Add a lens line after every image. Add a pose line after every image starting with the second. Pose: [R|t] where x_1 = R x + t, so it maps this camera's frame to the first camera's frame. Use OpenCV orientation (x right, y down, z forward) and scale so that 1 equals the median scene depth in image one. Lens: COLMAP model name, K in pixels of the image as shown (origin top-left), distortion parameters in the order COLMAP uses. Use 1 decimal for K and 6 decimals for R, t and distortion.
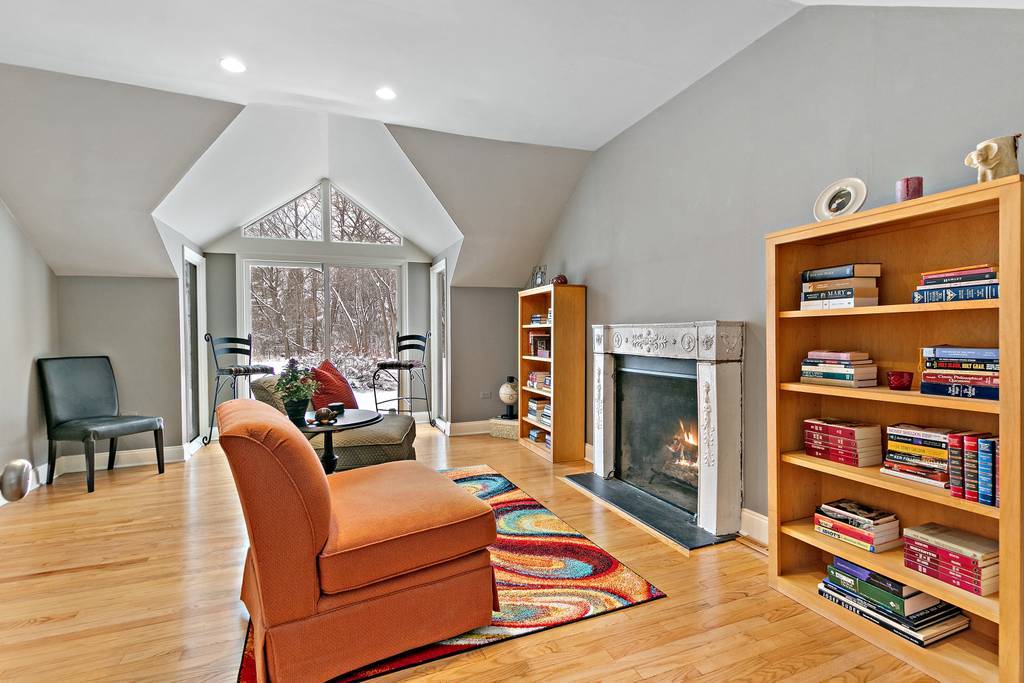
lens RADIAL K [[480.3, 0, 513.5], [0, 480.3, 339.2], [0, 0, 1]] dist [-0.000001, -0.000001]
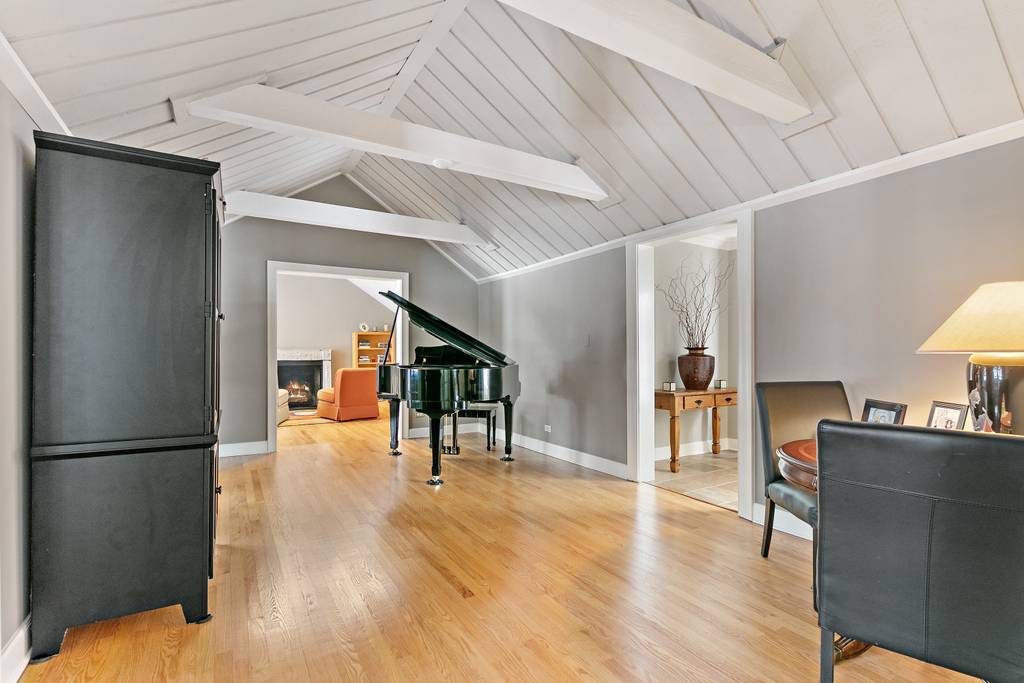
lens RADIAL K [[480.3, 0, 512.0], [0, 480.3, 345.9], [0, 0, 1]] dist [-0.000001, -0.000001]
pose [[-0.158802, 0.011143, 0.987248, -4.164589], [0.013594, 0.999866, -0.009099, -0.013039], [-0.987217, 0.011975, -0.158932, 0.182122]]
